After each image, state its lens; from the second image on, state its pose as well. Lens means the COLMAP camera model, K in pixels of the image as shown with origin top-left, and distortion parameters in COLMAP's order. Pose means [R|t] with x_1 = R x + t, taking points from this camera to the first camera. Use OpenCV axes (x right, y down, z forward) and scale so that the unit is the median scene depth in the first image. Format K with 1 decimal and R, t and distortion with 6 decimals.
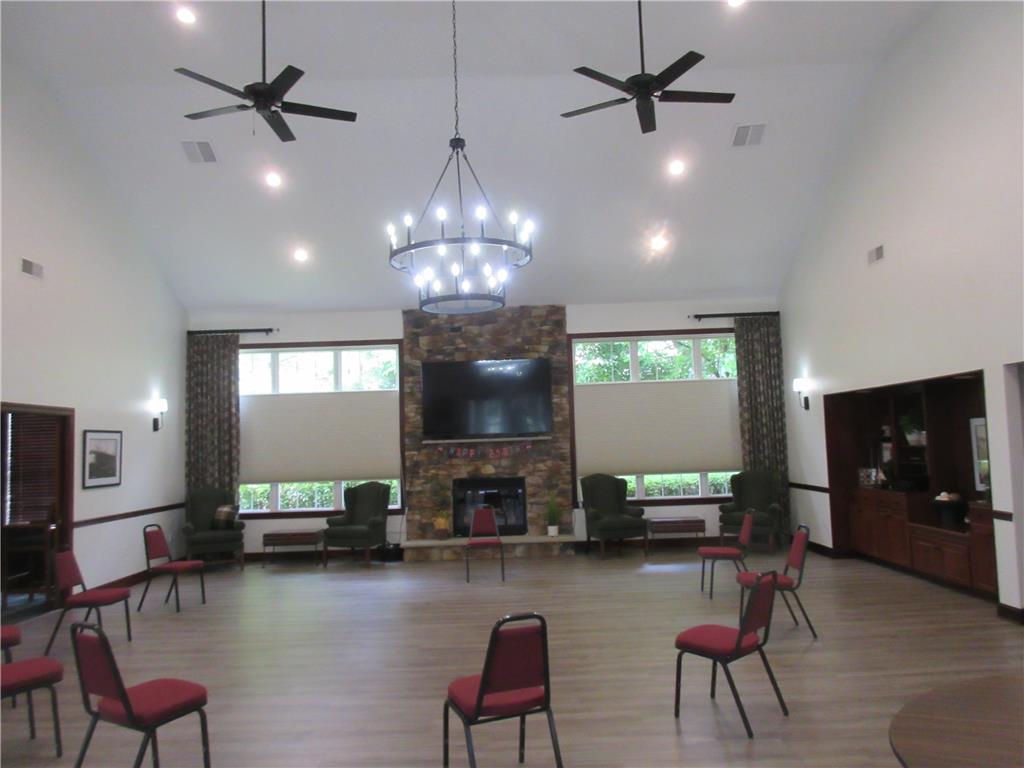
lens RADIAL K [[762.8, 0, 511.2], [0, 762.8, 384.8], [0, 0, 1]] dist [-0.004757, 0.002553]
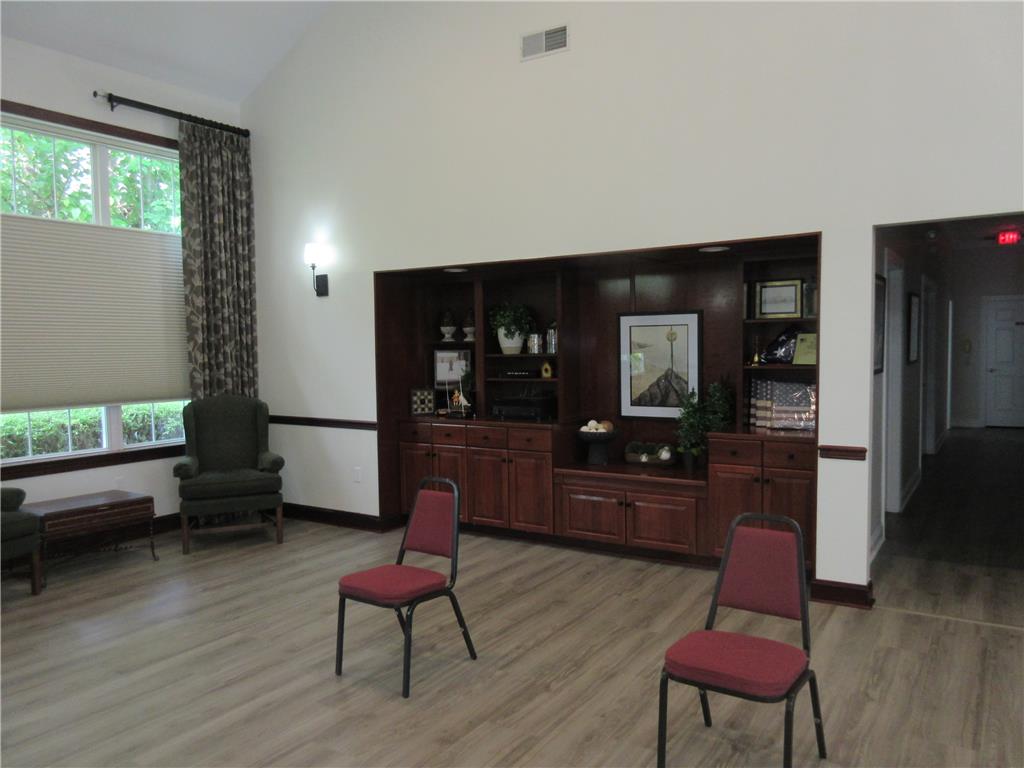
lens RADIAL K [[762.8, 0, 510.5], [0, 762.8, 393.4], [0, 0, 1]] dist [-0.004757, 0.002553]
pose [[0.541292, -0.022794, 0.840526, -0.044708], [-0.070659, 0.994864, 0.072483, 0.052609], [-0.837861, -0.098625, 0.536901, 0.512075]]
